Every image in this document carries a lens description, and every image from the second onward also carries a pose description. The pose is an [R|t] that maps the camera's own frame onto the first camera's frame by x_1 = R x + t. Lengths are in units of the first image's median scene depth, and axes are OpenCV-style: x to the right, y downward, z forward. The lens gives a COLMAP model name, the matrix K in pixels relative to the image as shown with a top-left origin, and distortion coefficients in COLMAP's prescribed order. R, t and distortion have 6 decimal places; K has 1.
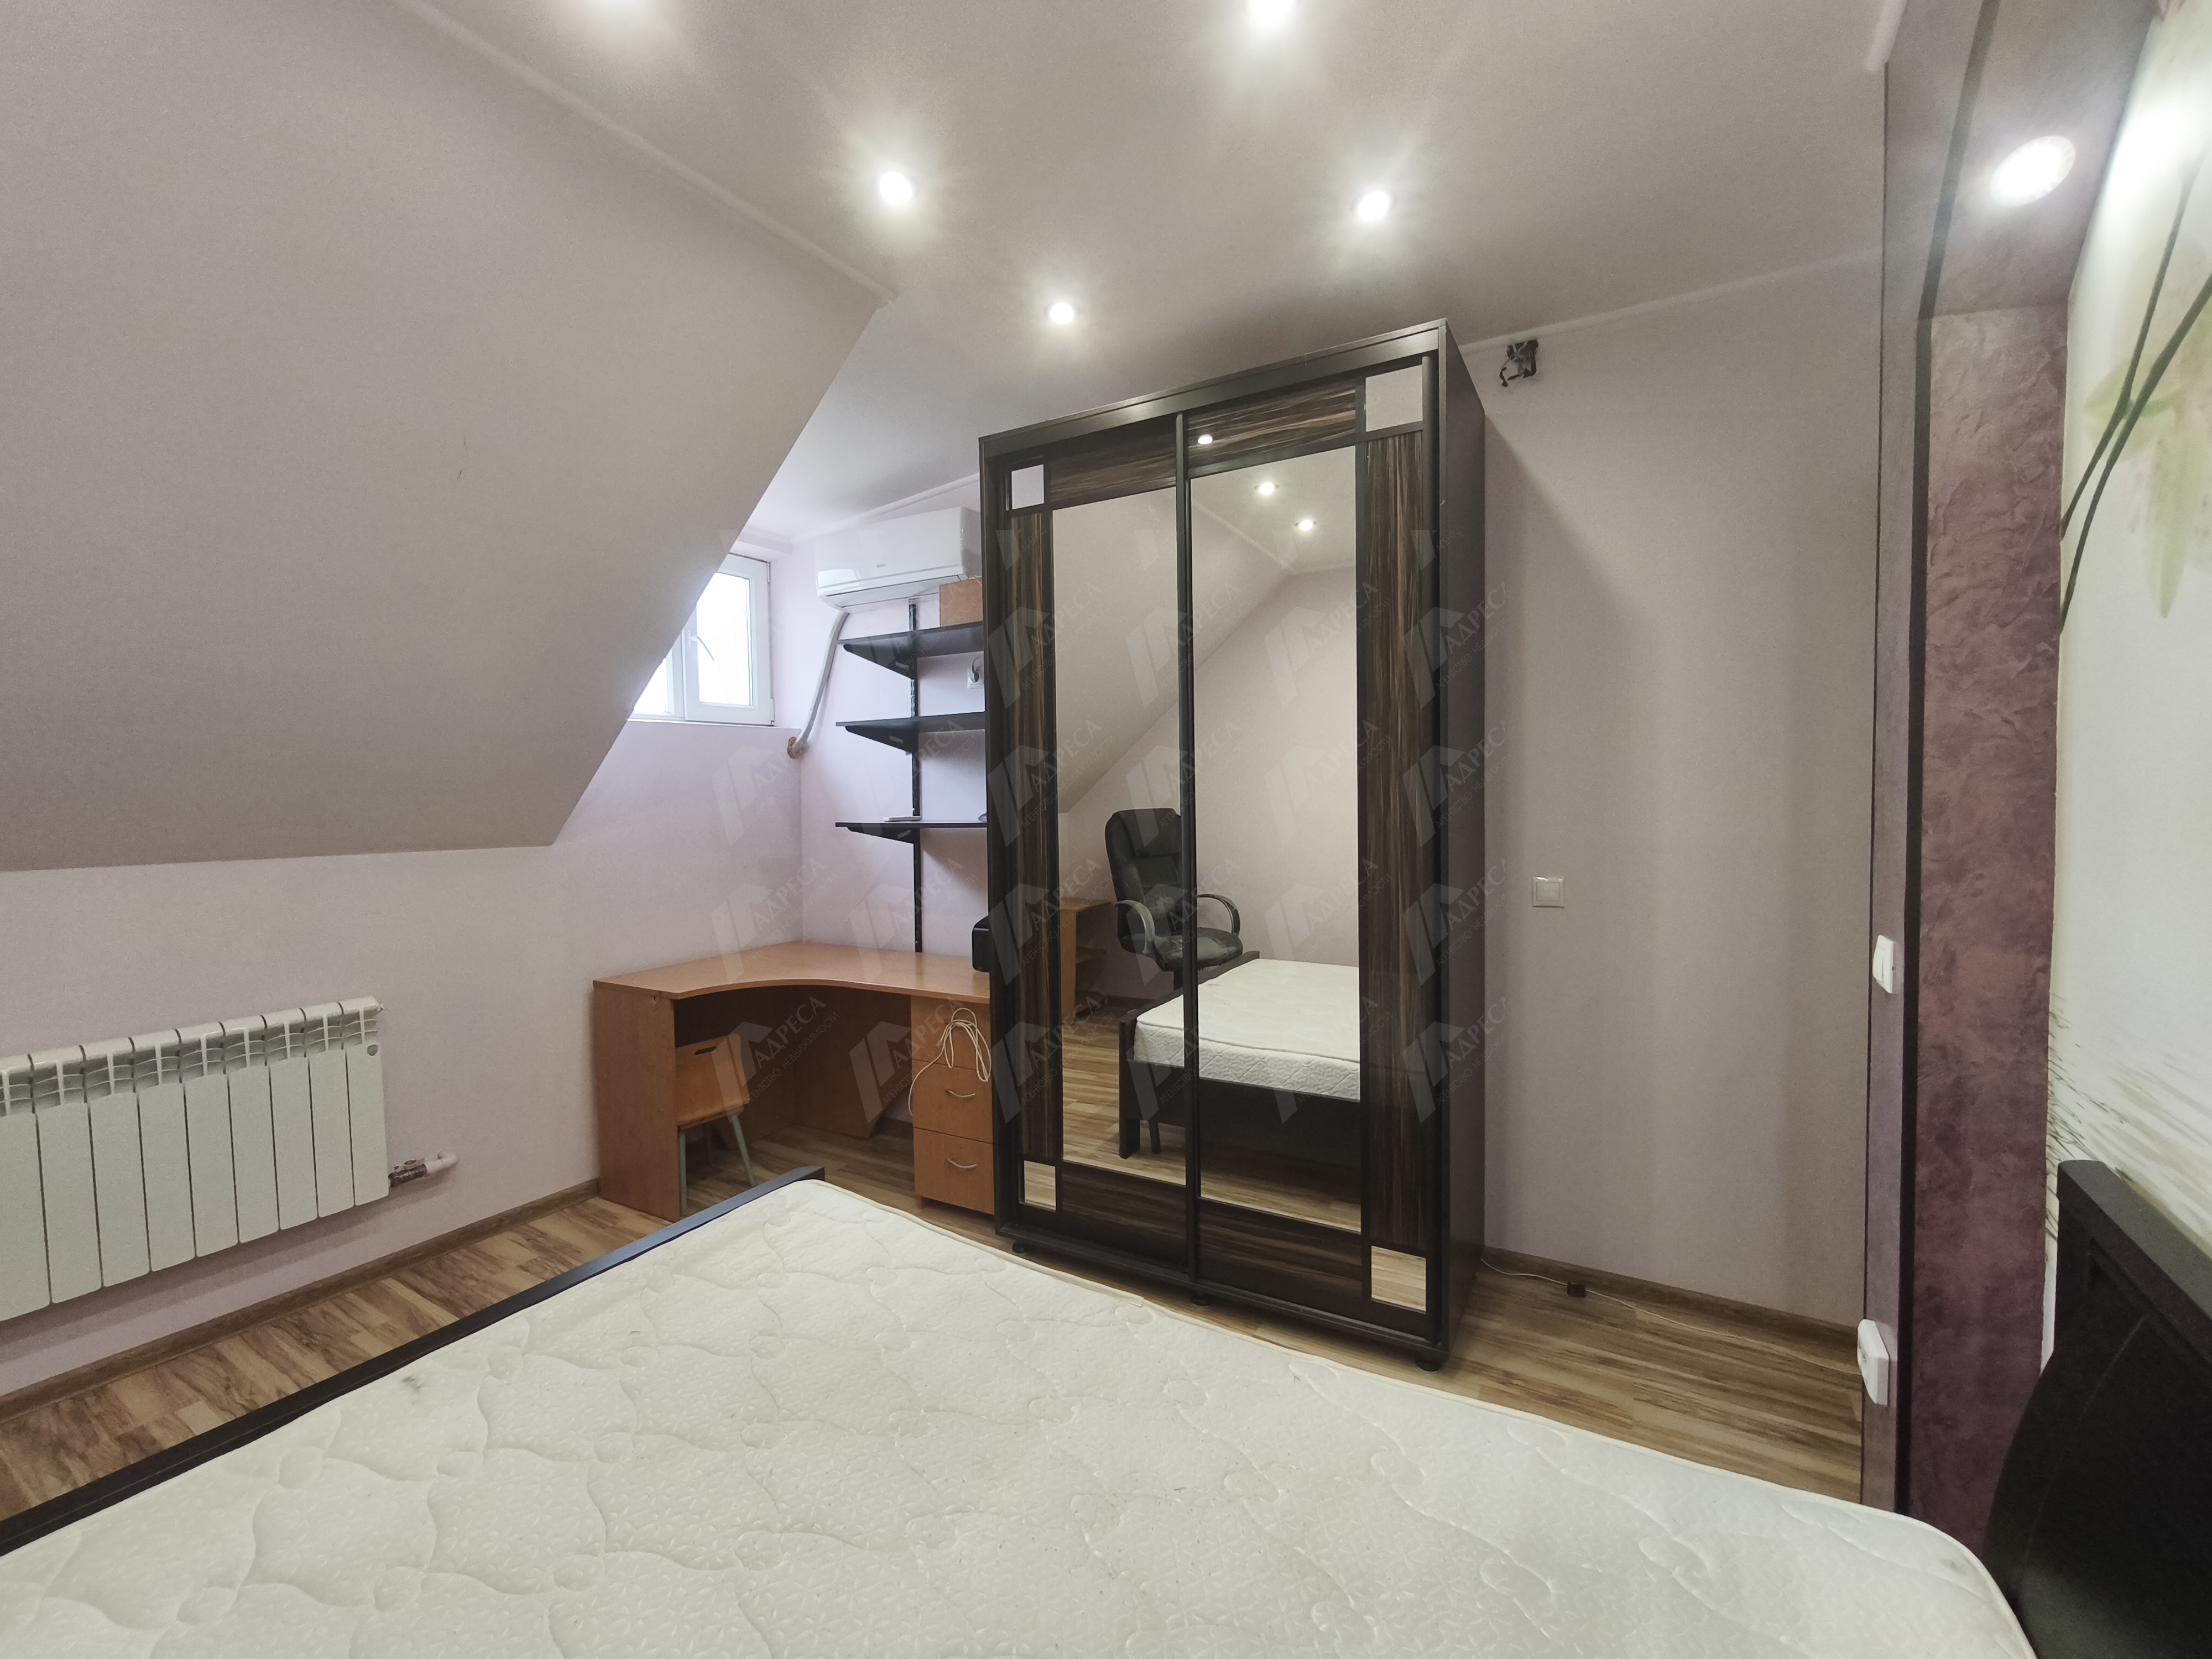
lens RADIAL K [[942.6, 0, 1111.5], [0, 942.6, 827.6], [0, 0, 1]] dist [-0.001614, -0.000624]
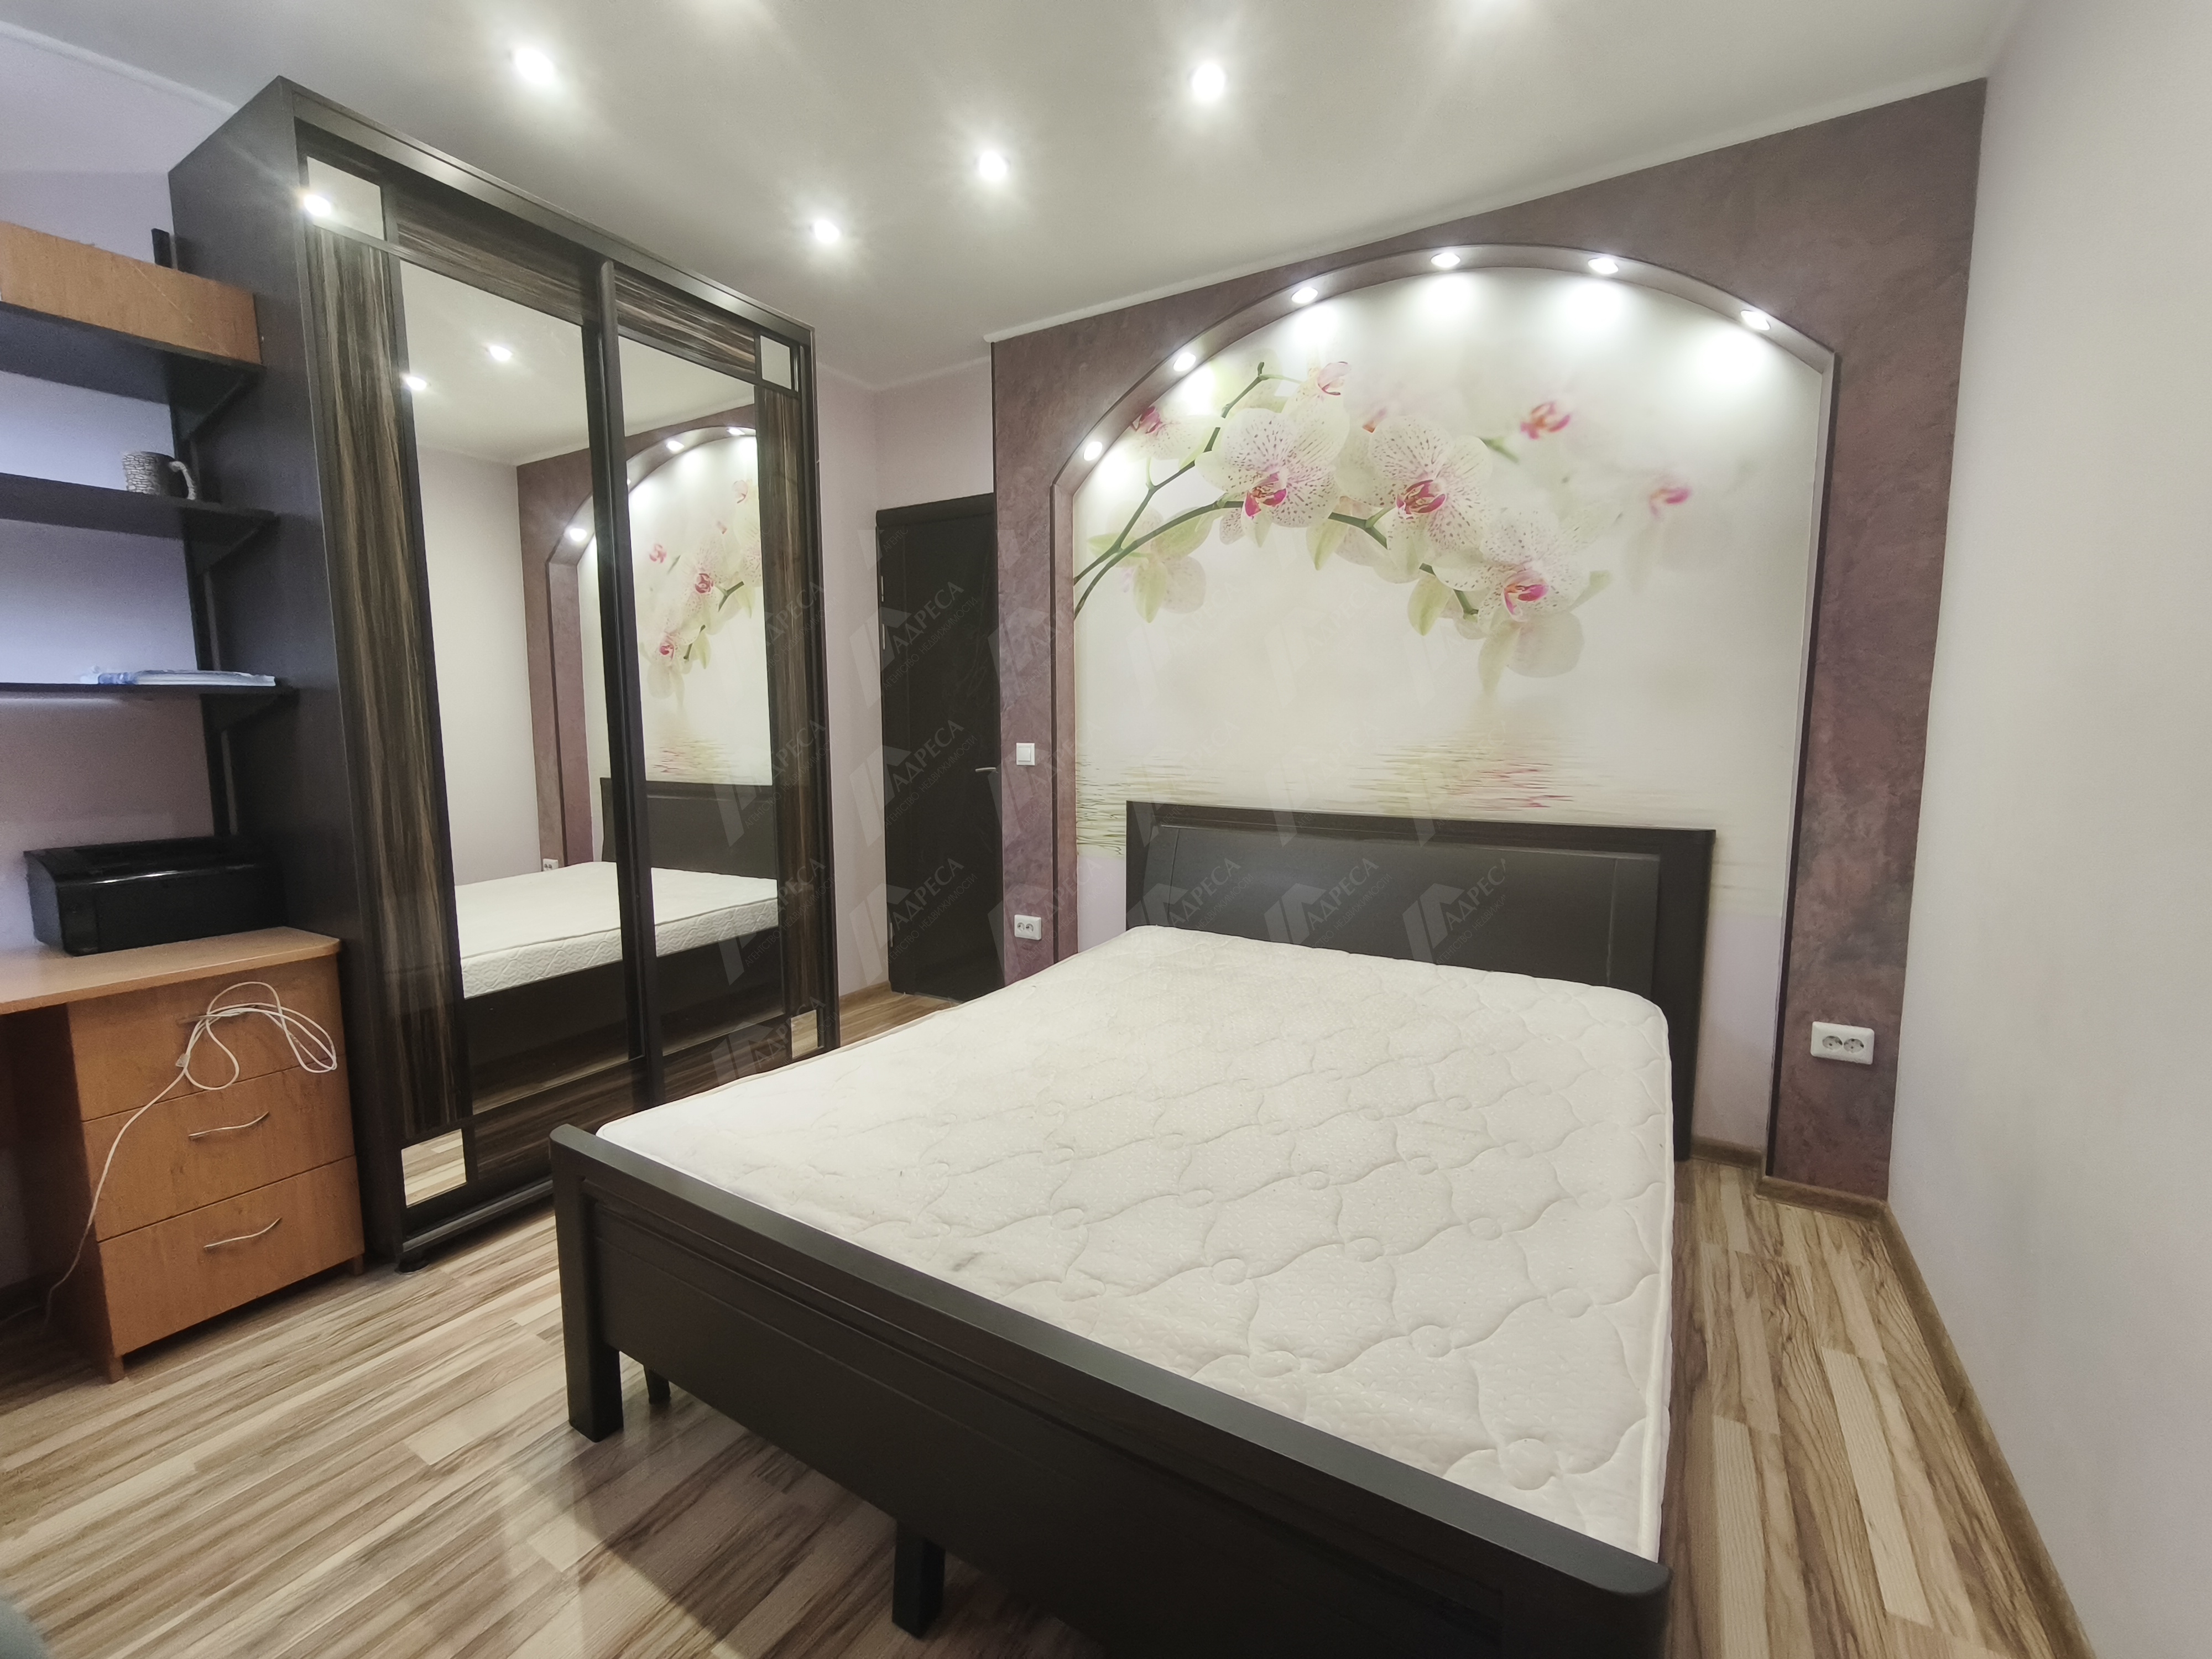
lens RADIAL K [[942.6, 0, 1103.6], [0, 942.6, 827.8], [0, 0, 1]] dist [-0.001614, -0.000624]
pose [[0.020790, -0.103688, 0.994393, -0.802327], [0.046593, 0.993627, 0.102634, 0.050688], [-0.998698, 0.044198, 0.025489, 0.423401]]
